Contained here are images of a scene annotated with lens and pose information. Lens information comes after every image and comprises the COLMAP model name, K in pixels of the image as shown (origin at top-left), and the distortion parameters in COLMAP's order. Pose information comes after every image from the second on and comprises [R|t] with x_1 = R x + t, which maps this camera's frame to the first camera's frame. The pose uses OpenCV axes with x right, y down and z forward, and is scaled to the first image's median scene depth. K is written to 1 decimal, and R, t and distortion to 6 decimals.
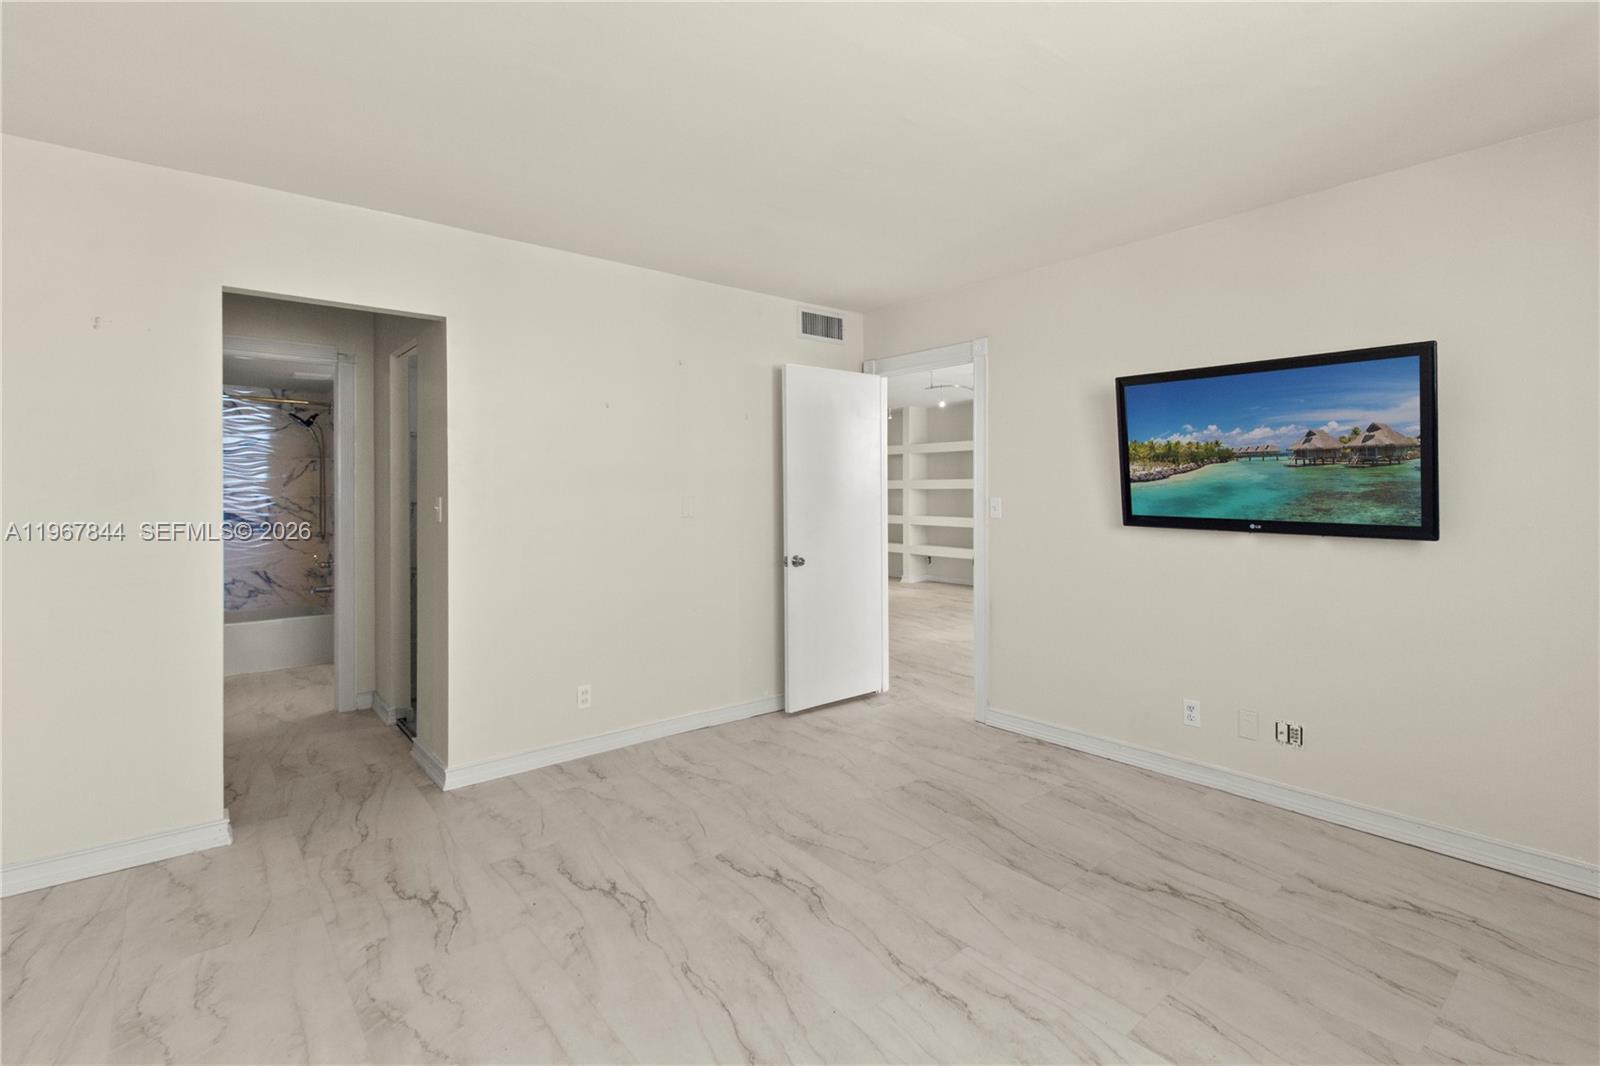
lens RADIAL K [[734.8, 0, 809.0], [0, 734.8, 497.7], [0, 0, 1]] dist [0.002581, 0.000140]
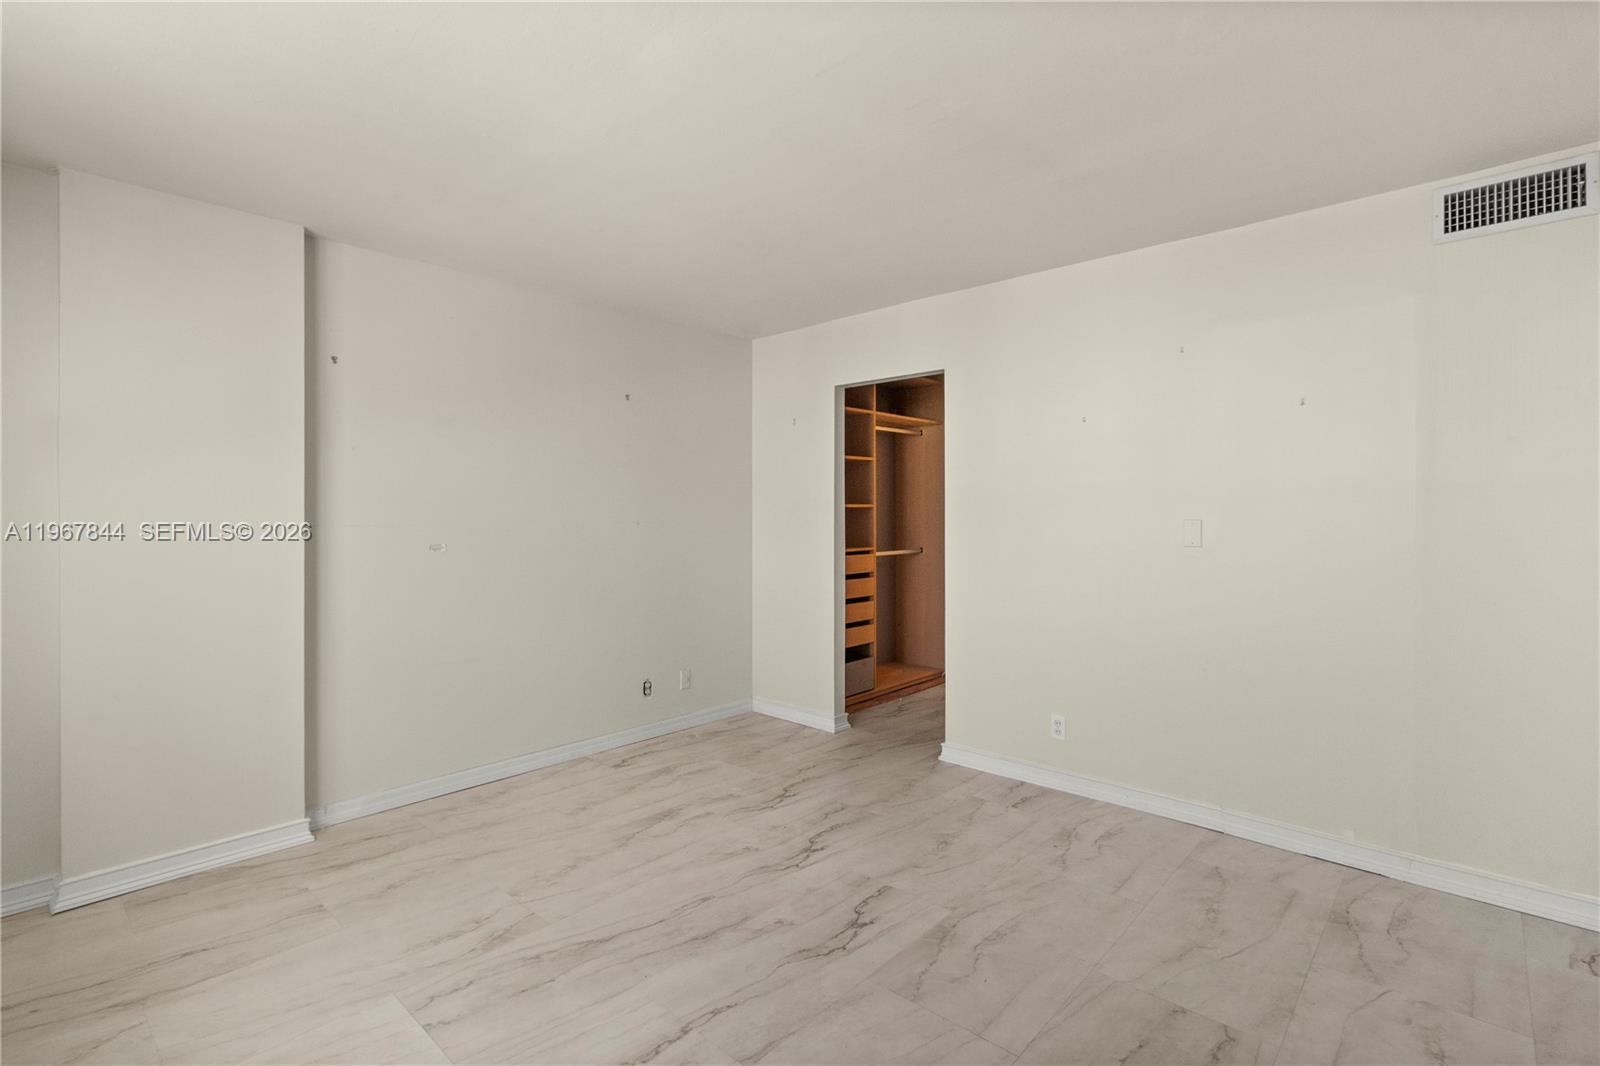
lens RADIAL K [[734.8, 0, 809.0], [0, 734.8, 497.7], [0, 0, 1]] dist [0.002581, 0.000140]
pose [[0.141149, -0.017816, -0.989828, 0.814898], [-0.002642, 0.999828, -0.018373, -0.012731], [0.989985, 0.005208, 0.141077, 0.732682]]
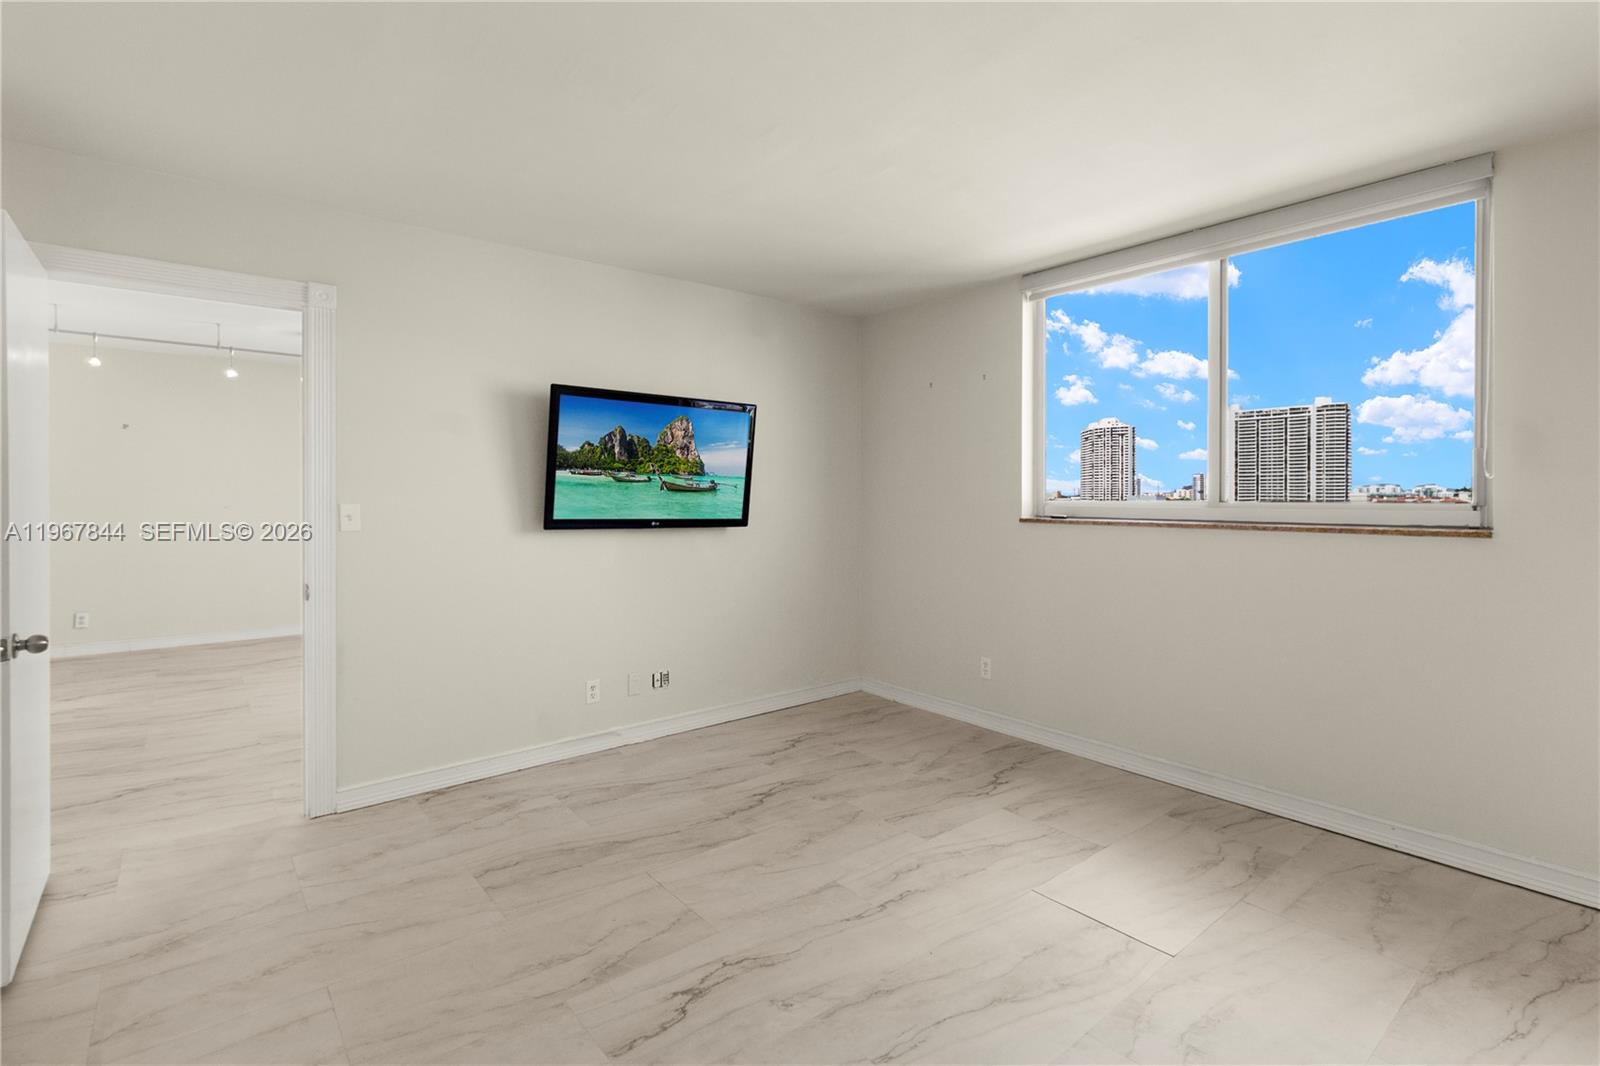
lens RADIAL K [[749.3, 0, 803.4], [0, 749.3, 501.9], [0, 0, 1]] dist [0.001260, 0.000083]
pose [[0.013746, -0.004076, 0.999897, -0.758070], [0.006818, 0.999969, 0.003982, -0.002493], [-0.999882, 0.006763, 0.013773, 0.794555]]
